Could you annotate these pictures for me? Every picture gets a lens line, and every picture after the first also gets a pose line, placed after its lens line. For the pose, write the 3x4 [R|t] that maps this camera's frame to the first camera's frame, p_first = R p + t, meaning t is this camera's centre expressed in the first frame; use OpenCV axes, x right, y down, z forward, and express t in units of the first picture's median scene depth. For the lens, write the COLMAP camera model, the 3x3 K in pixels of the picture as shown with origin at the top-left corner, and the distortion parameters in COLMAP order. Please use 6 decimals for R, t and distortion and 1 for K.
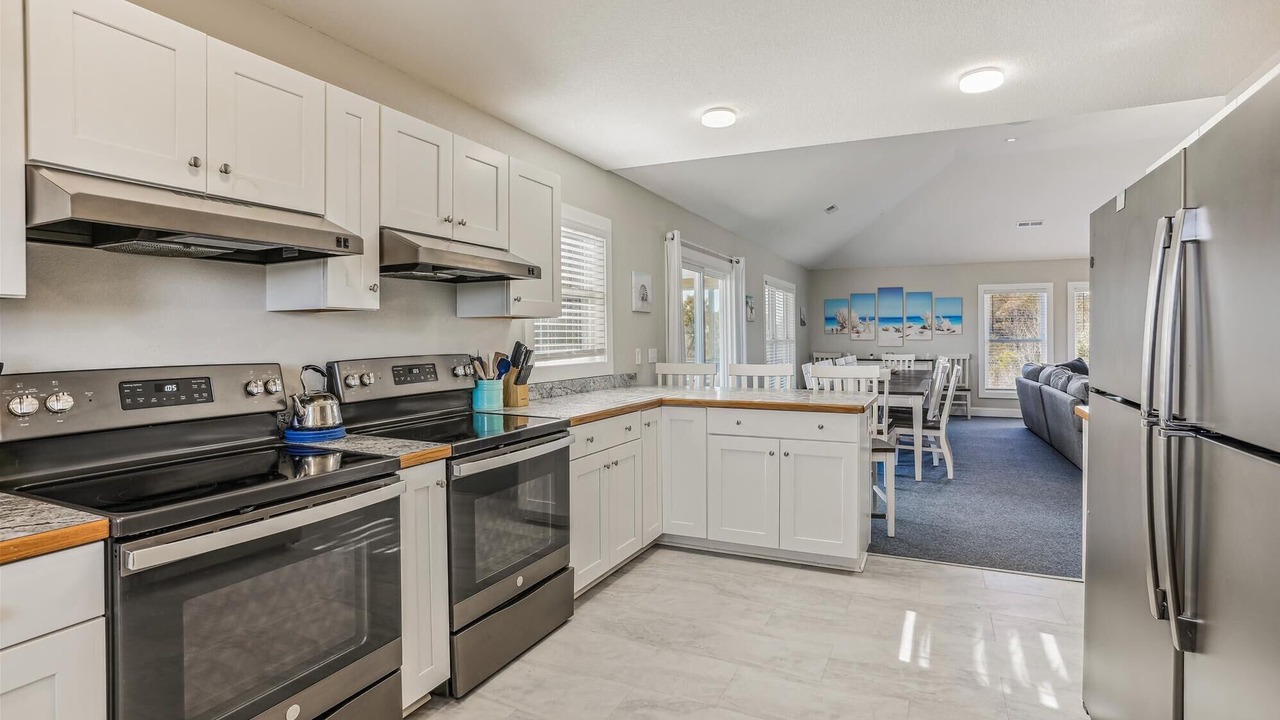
lens RADIAL K [[632.4, 0, 640.0], [0, 632.4, 360.0], [0, 0, 1]] dist [-0.076751, 0.043218]
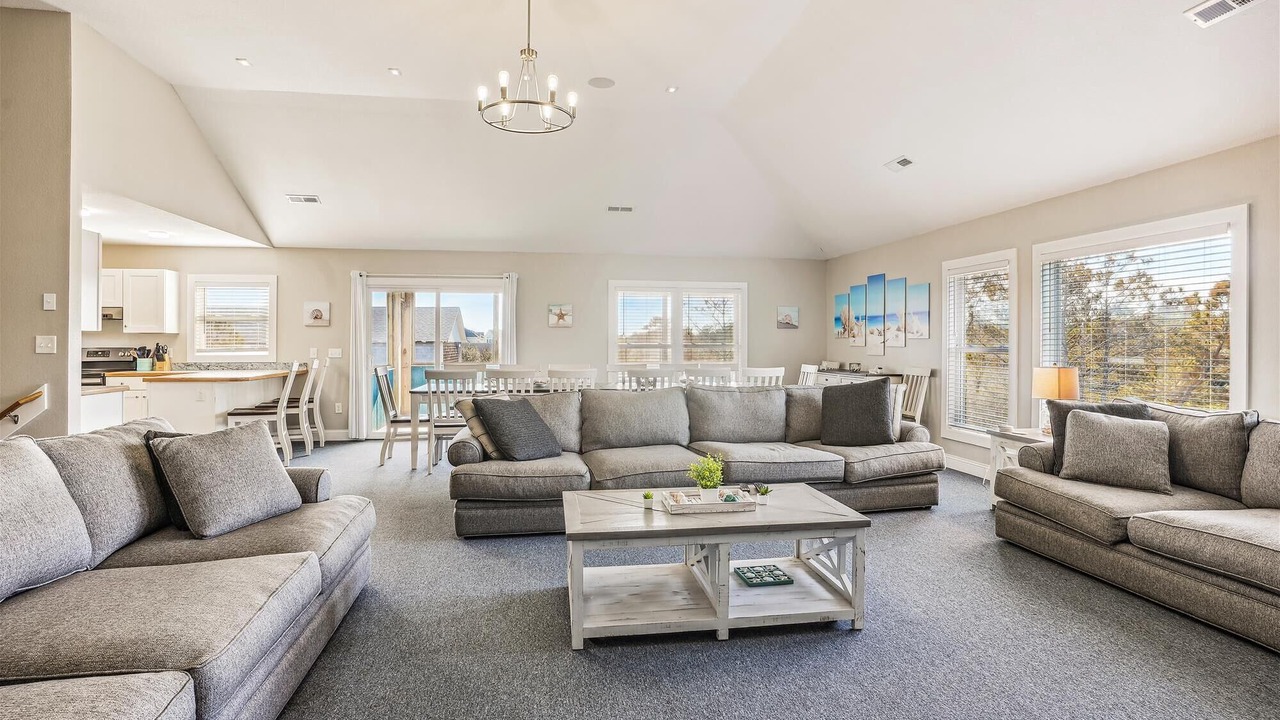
lens RADIAL K [[605.1, 0, 602.5], [0, 605.1, 344.5], [0, 0, 1]] dist [-0.004312, -0.000321]
pose [[0.550227, 0.017219, -0.834837, 2.101254], [-0.033377, 0.999442, -0.001385, -0.061506], [0.834348, 0.028626, 0.550495, 0.923295]]
